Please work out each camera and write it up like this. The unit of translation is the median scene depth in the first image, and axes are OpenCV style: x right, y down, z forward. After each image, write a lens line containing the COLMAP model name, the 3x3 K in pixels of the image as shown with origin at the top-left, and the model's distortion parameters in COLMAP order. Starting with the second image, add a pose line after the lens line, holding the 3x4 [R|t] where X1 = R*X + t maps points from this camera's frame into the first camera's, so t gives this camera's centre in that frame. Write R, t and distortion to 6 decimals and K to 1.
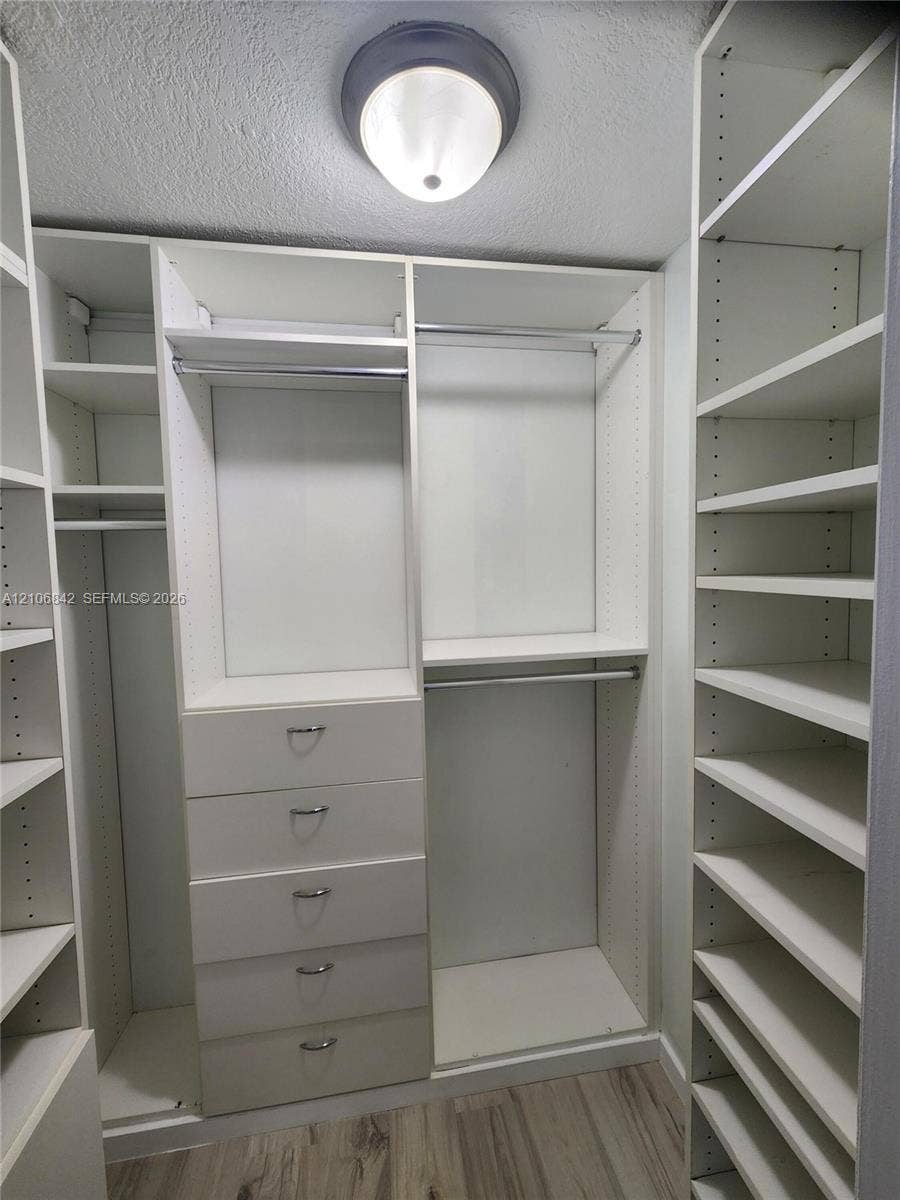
lens RADIAL K [[494.0, 0, 452.7], [0, 494.0, 594.8], [0, 0, 1]] dist [0.003531, -0.000246]
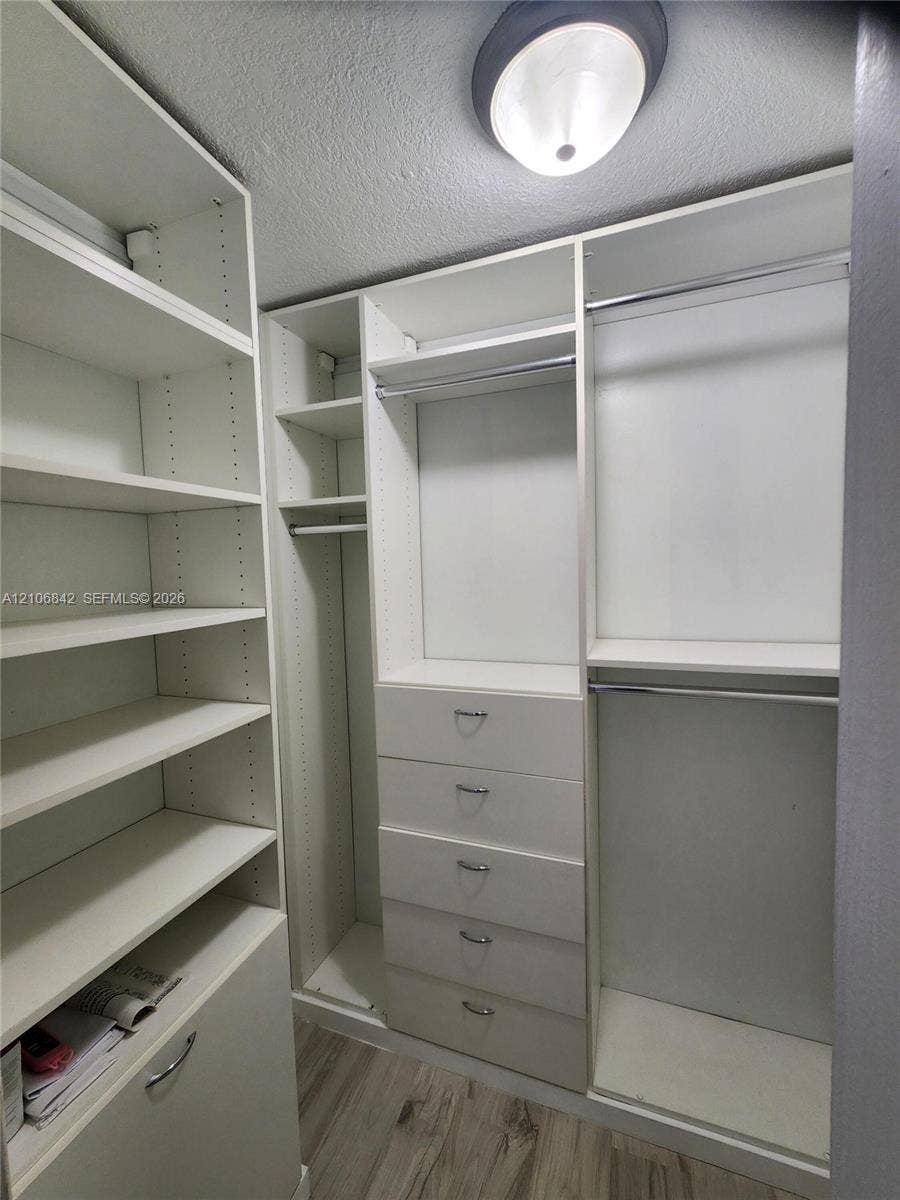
lens RADIAL K [[491.1, 0, 453.8], [0, 491.1, 593.3], [0, 0, 1]] dist [0.004579, -0.000719]
pose [[0.874955, 0.026755, -0.483465, 0.176351], [-0.021799, 0.999636, 0.015868, -0.003304], [0.483714, -0.003345, 0.875220, 0.050273]]
